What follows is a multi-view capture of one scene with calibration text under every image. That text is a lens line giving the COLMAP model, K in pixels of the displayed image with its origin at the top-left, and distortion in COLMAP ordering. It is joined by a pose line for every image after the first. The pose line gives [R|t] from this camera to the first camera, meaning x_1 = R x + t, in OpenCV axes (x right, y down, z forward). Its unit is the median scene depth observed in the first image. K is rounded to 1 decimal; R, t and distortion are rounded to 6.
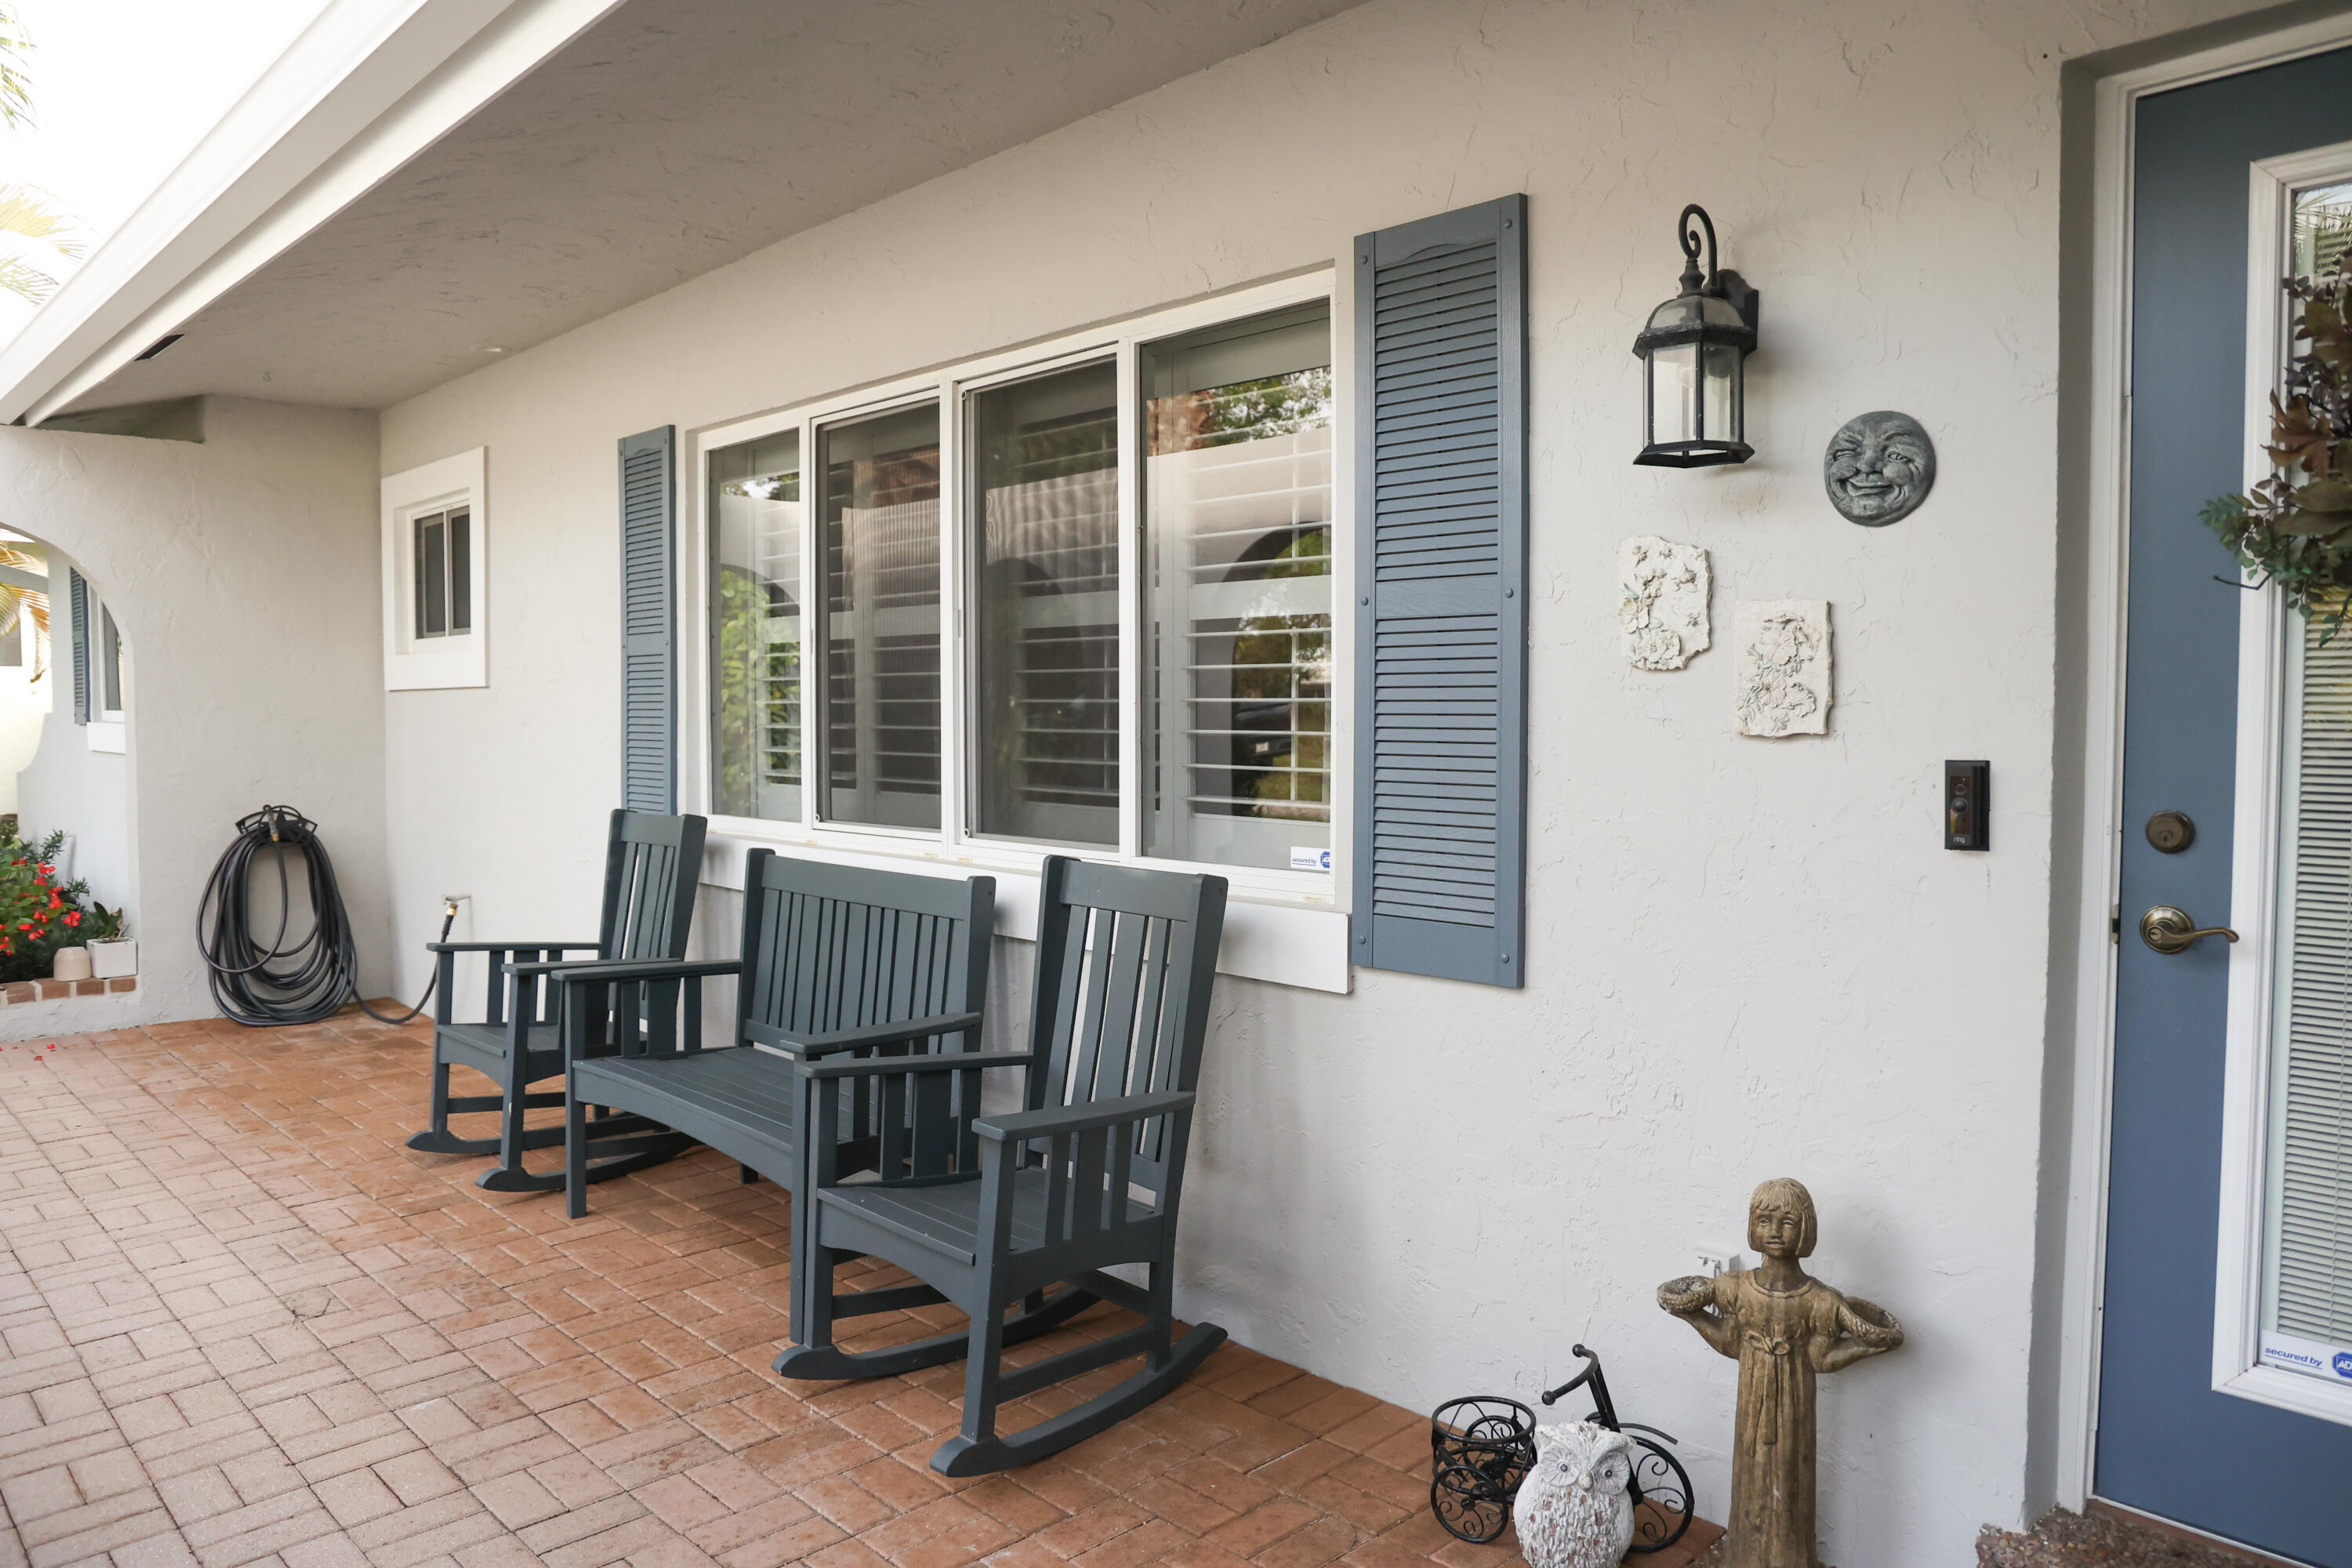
lens RADIAL K [[1557.0, 0, 1176.0], [0, 1557.0, 784.0], [0, 0, 1]] dist [0.000381, 0.000006]
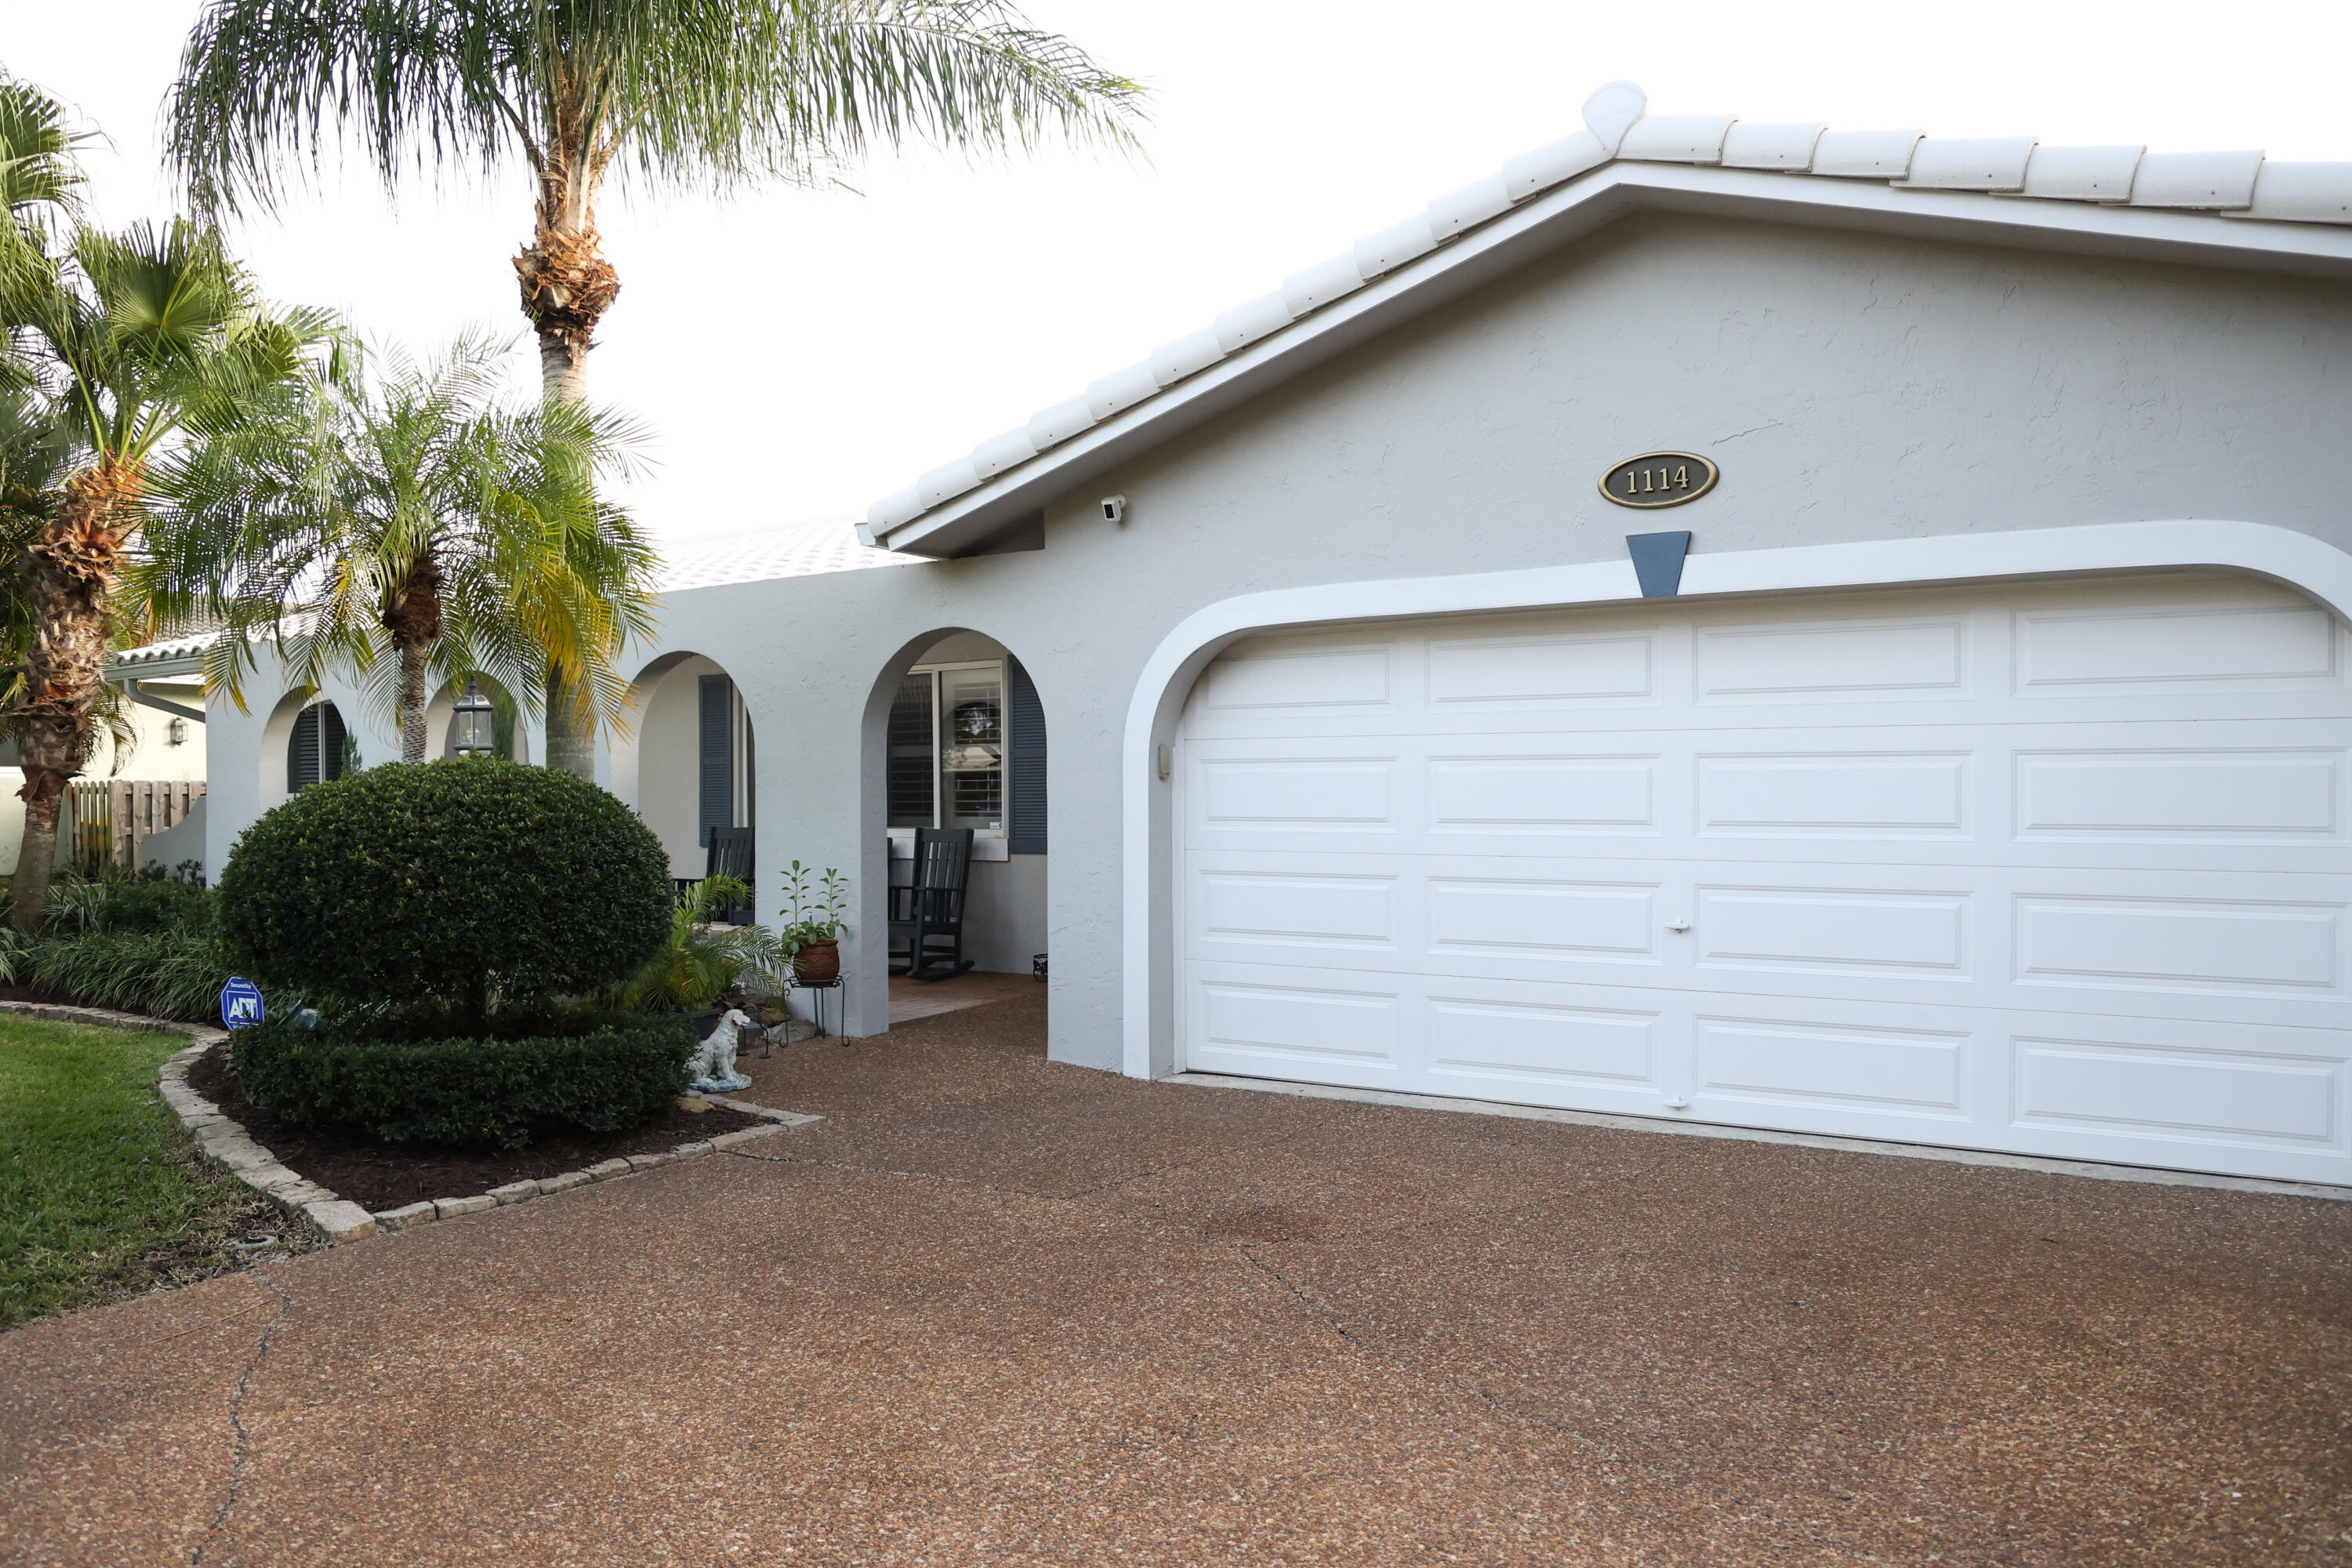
lens RADIAL K [[1638.2, 0, 1198.2], [0, 1638.2, 786.4], [0, 0, 1]] dist [-0.098470, 0.098019]
pose [[0.979598, -0.017668, 0.200190, -0.216156], [0.023219, 0.999407, -0.025412, 0.063469], [-0.199623, 0.029542, 0.979427, -2.870846]]
